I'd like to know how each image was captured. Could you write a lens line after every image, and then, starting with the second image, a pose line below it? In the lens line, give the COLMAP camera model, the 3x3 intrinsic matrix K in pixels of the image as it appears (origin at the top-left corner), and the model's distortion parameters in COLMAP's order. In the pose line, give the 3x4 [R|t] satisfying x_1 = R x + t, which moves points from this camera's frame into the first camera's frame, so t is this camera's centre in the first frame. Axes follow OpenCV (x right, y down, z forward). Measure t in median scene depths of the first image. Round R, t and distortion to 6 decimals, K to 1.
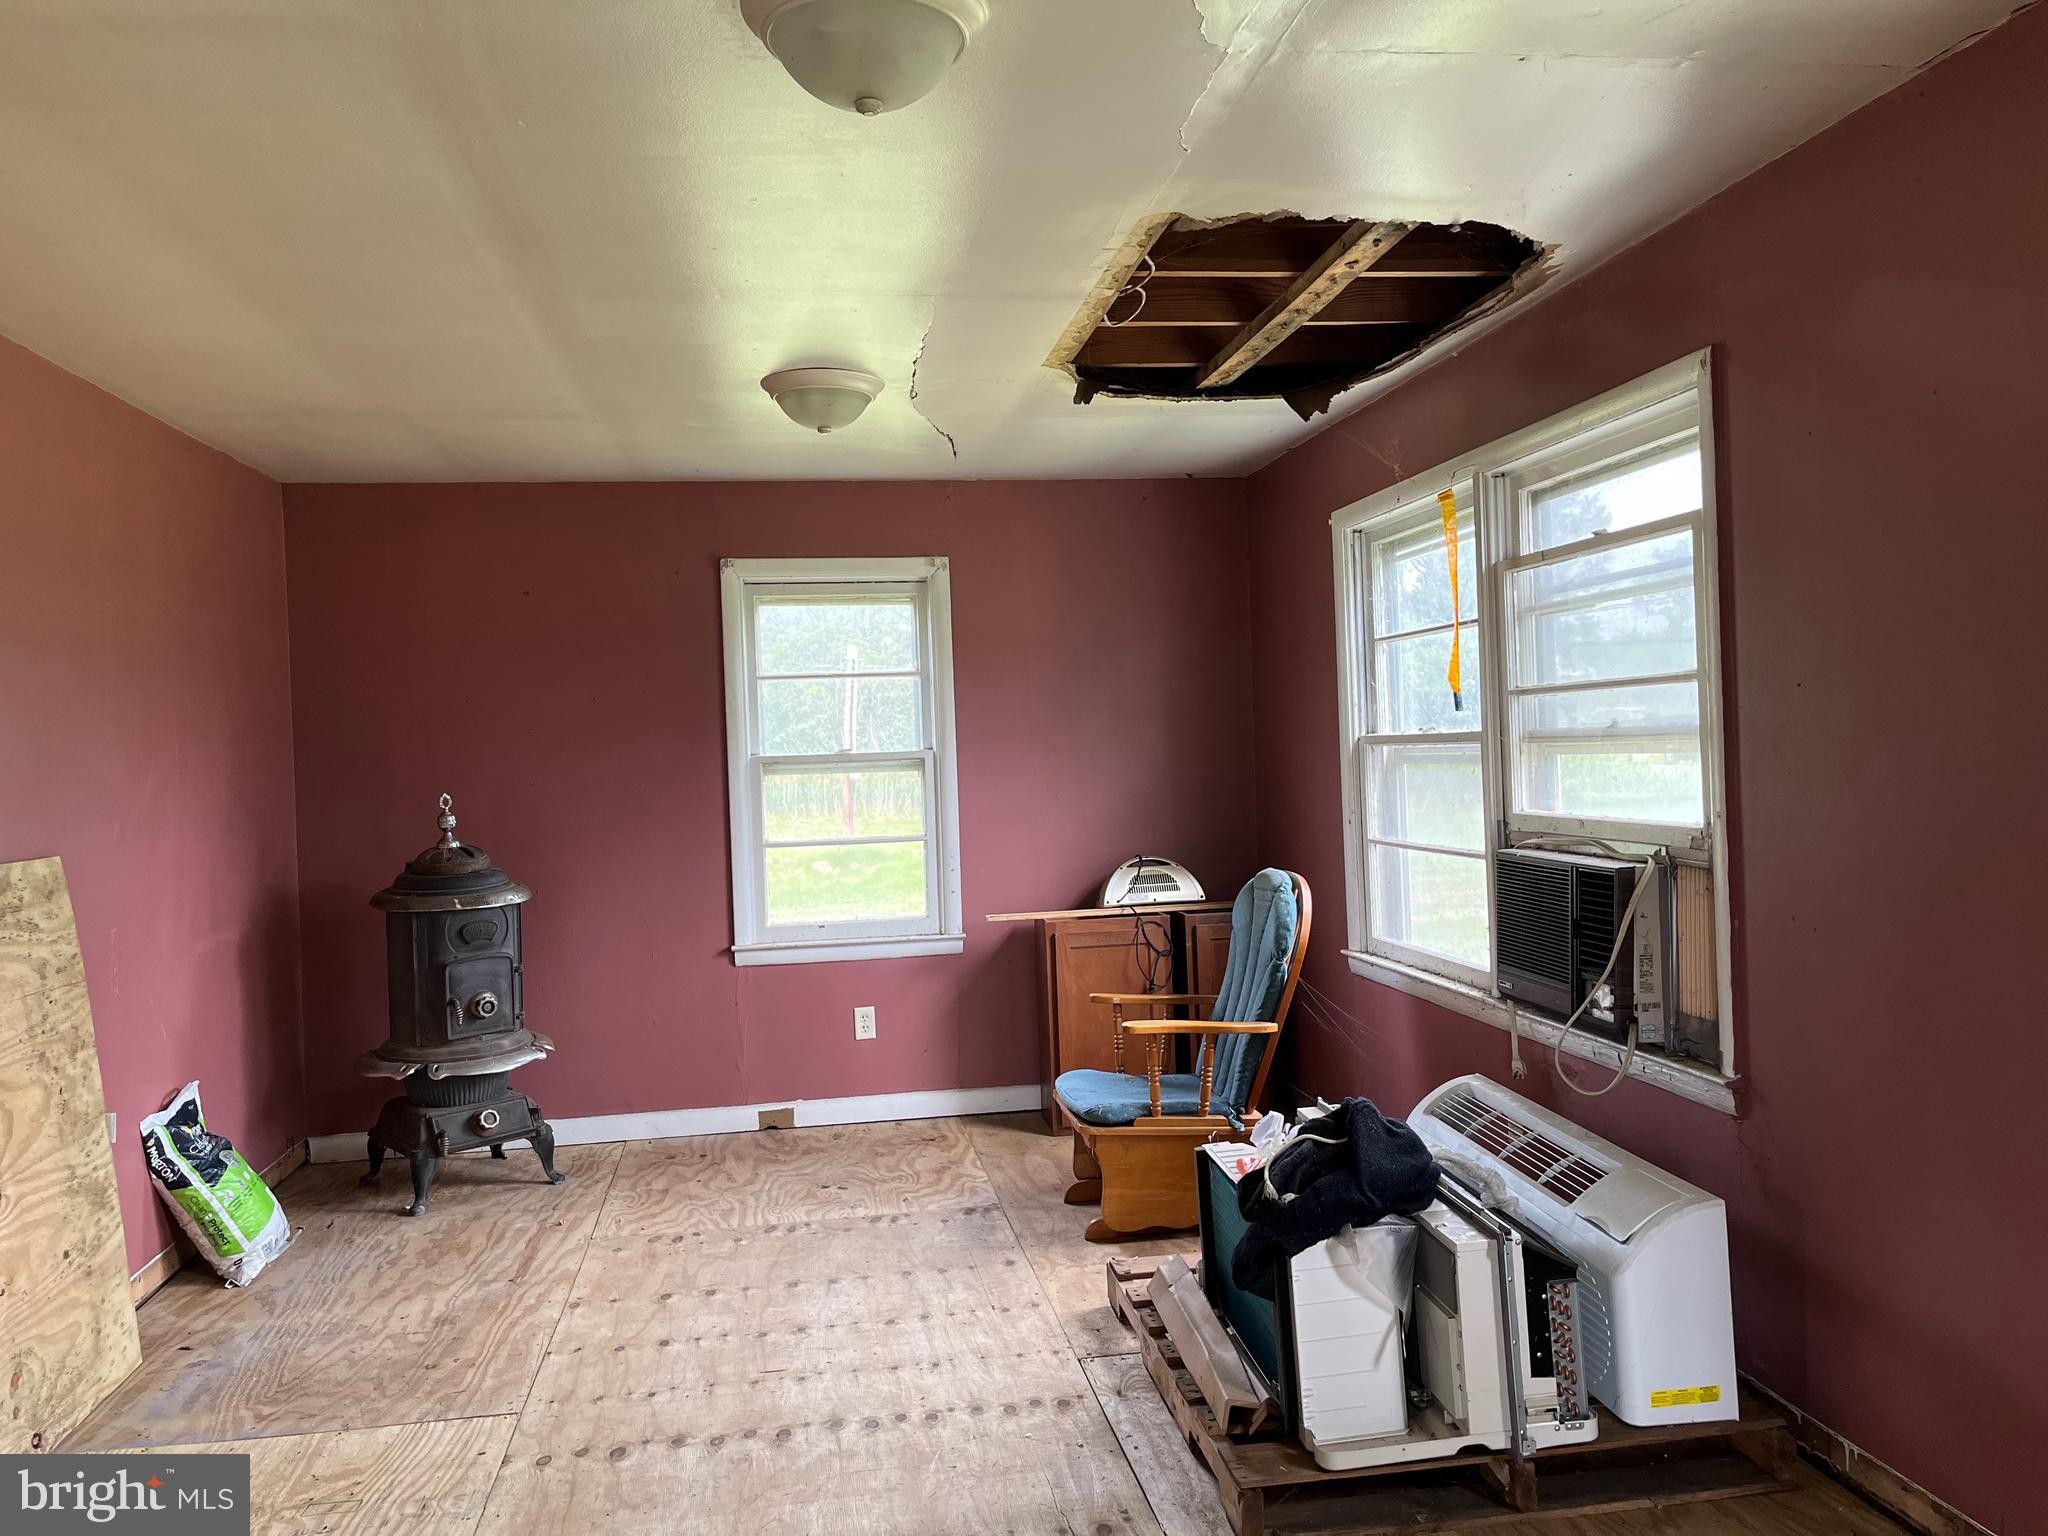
lens RADIAL K [[1527.1, 0, 1015.7], [0, 1527.1, 772.7], [0, 0, 1]] dist [0.054128, -0.087713]
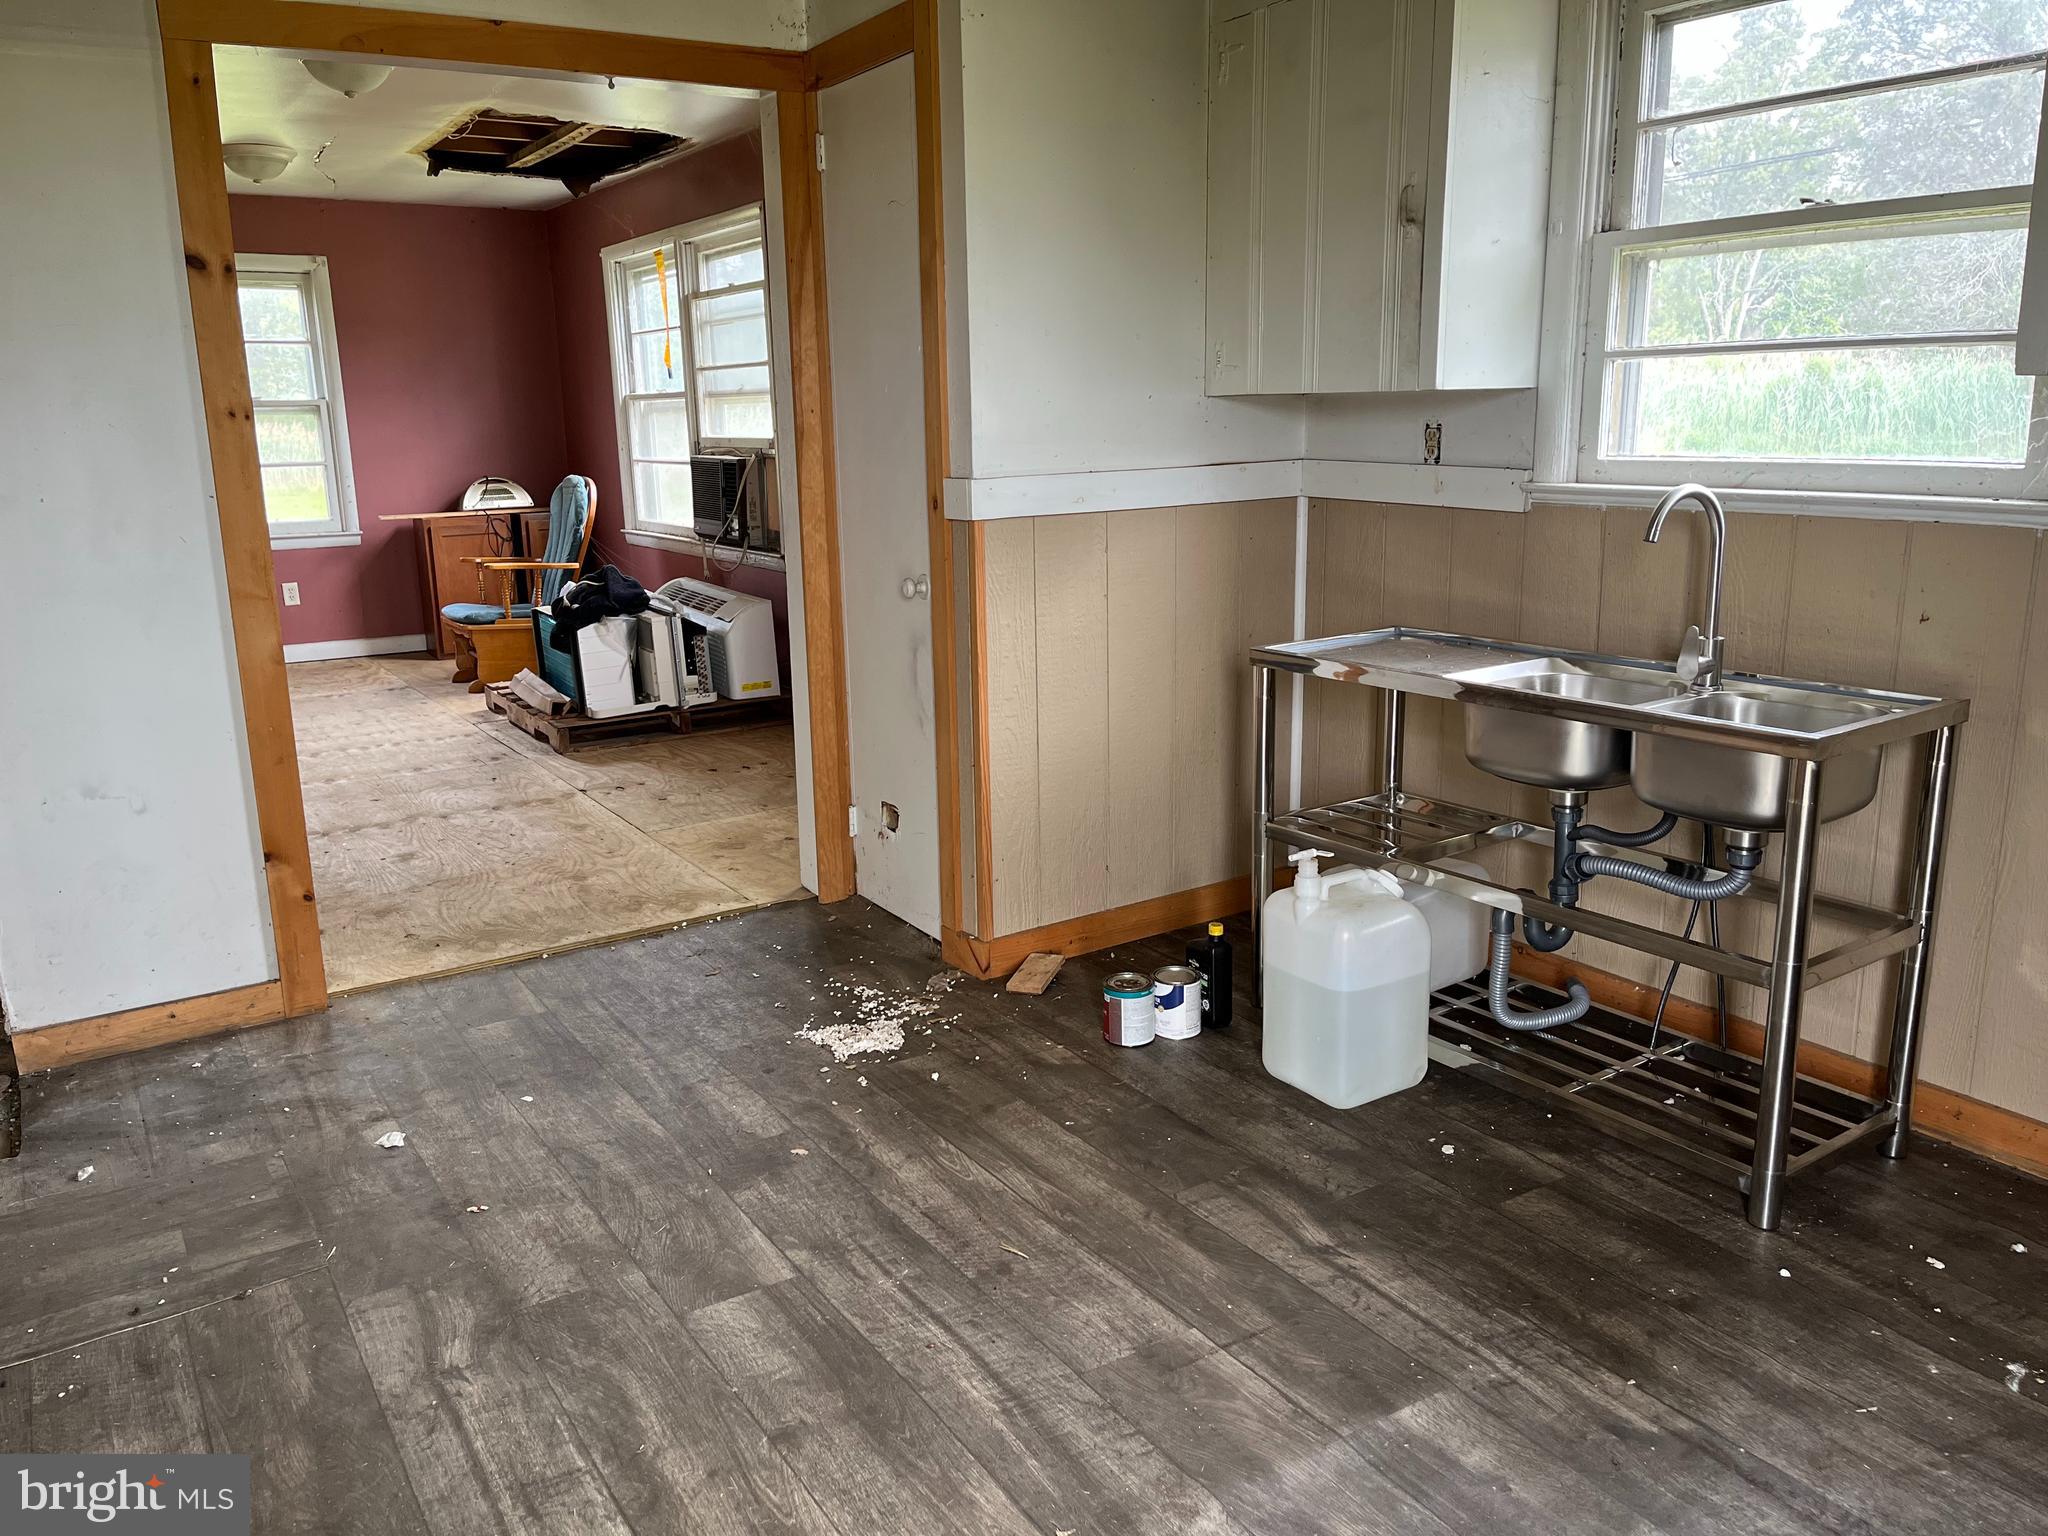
lens RADIAL K [[1527.1, 0, 1015.7], [0, 1527.1, 772.7], [0, 0, 1]] dist [0.054128, -0.087713]
pose [[0.914057, -0.074846, 0.398621, -0.094576], [-0.007179, 0.979686, 0.200410, 0.048732], [-0.405523, -0.186048, 0.894951, -0.867352]]
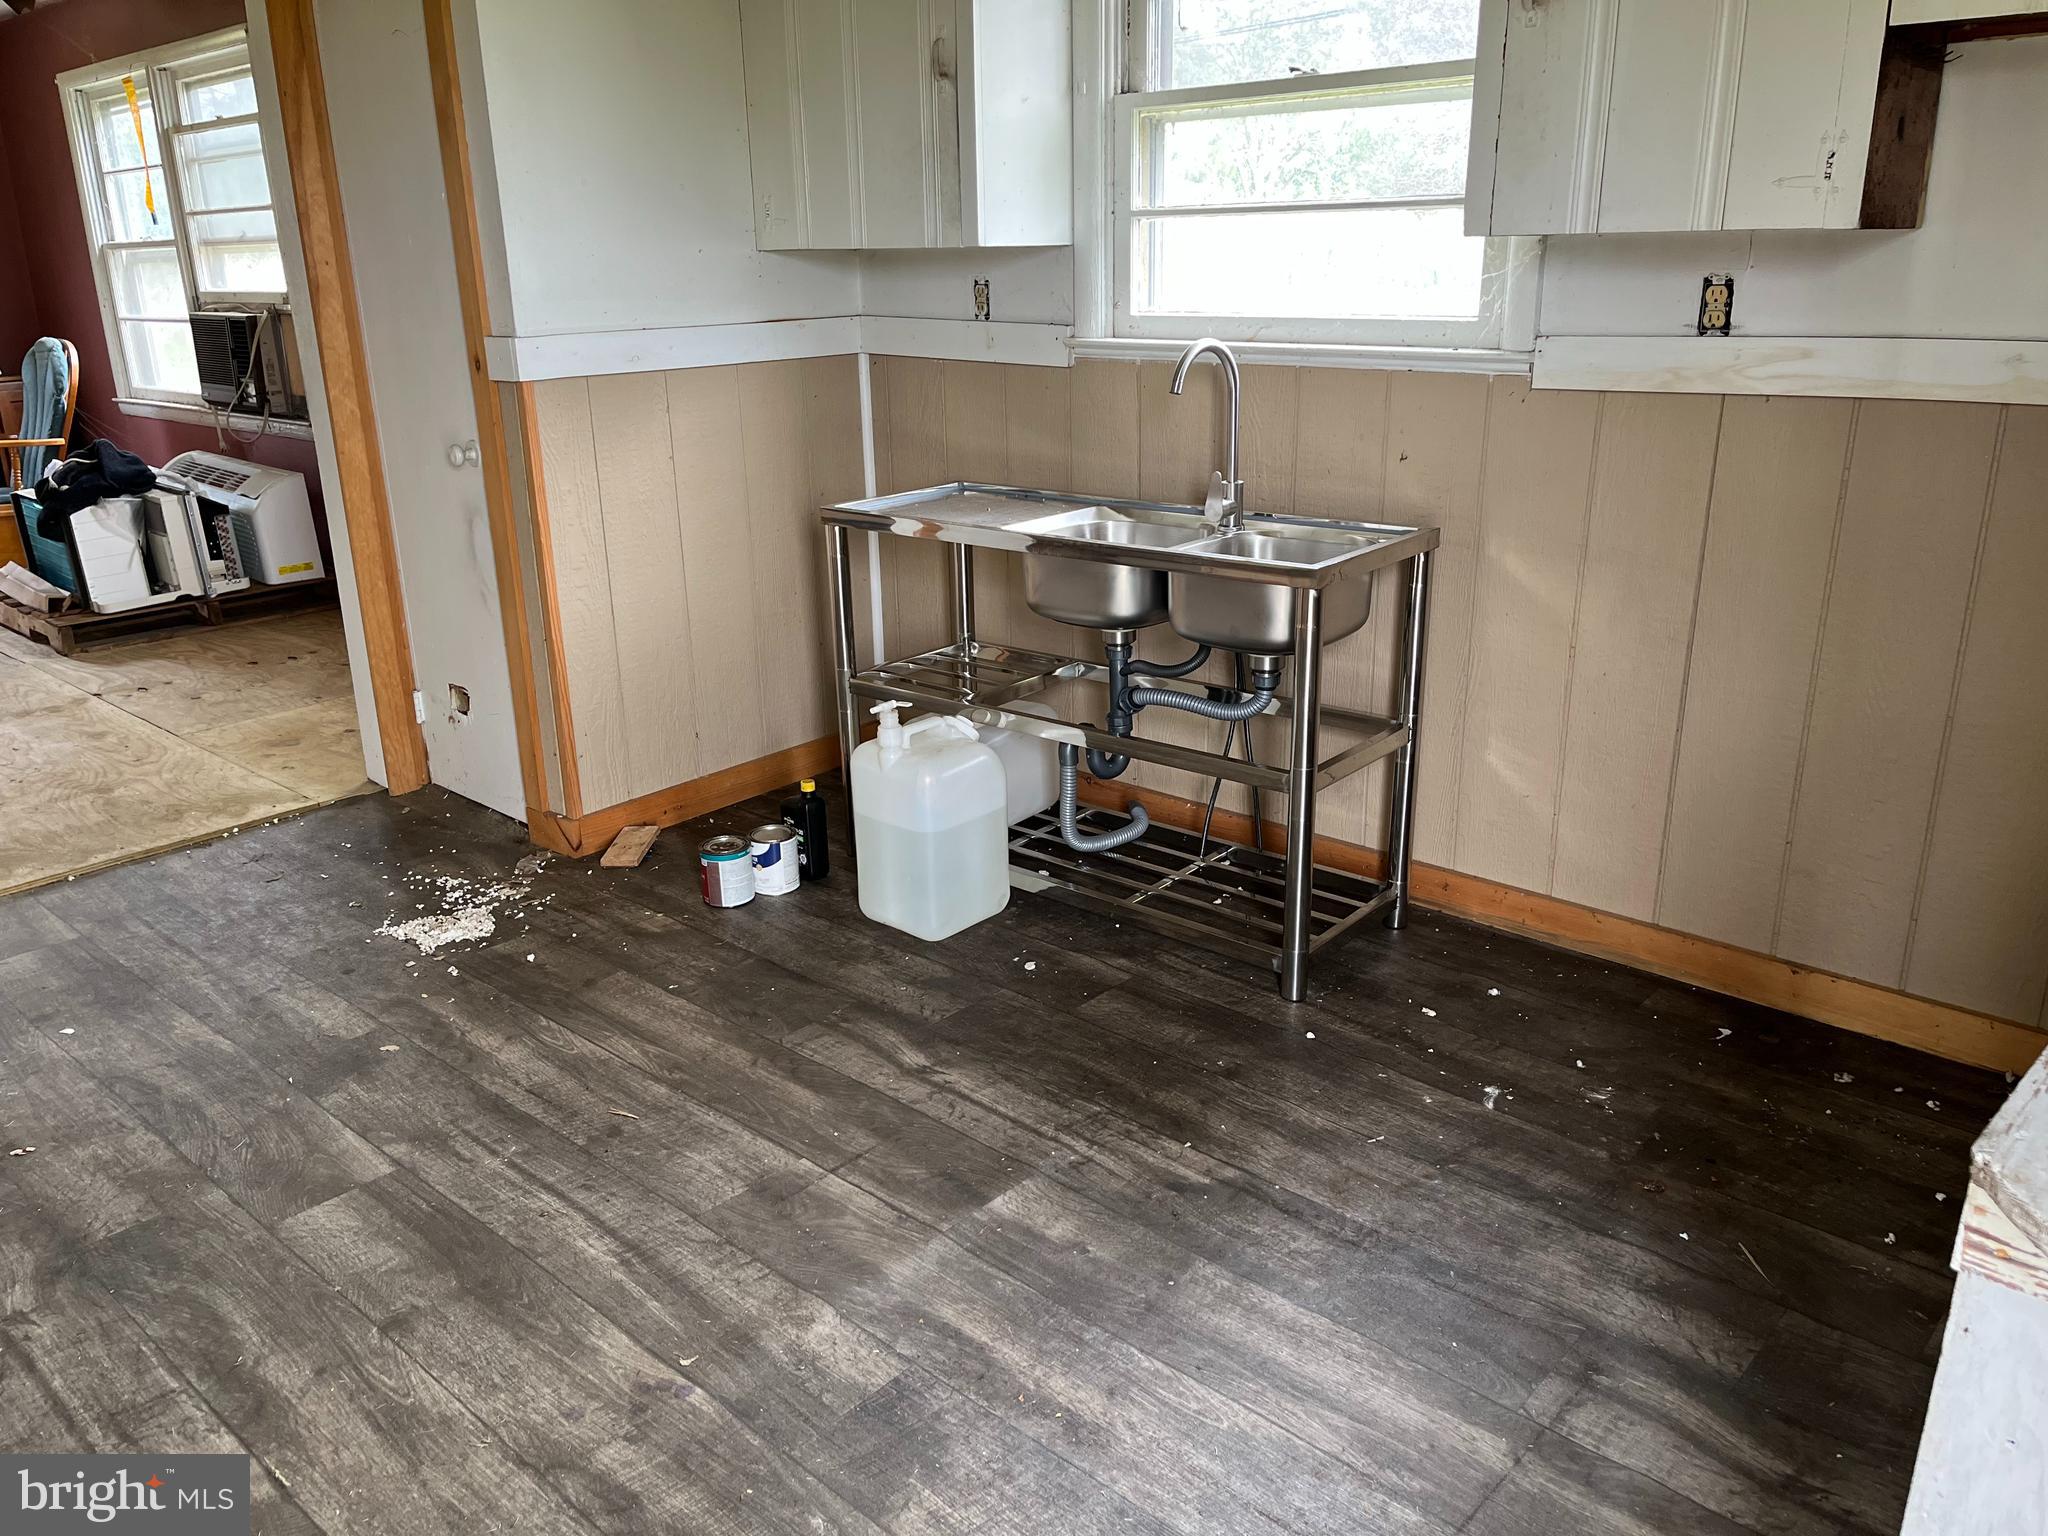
lens RADIAL K [[1523.5, 0, 1019.0], [0, 1523.5, 767.7], [0, 0, 1]] dist [0.065645, -0.094304]
pose [[0.772519, -0.179541, 0.609080, -0.095427], [-0.000419, 0.959051, 0.283234, 0.047307], [-0.634991, -0.219059, 0.740810, -0.885222]]
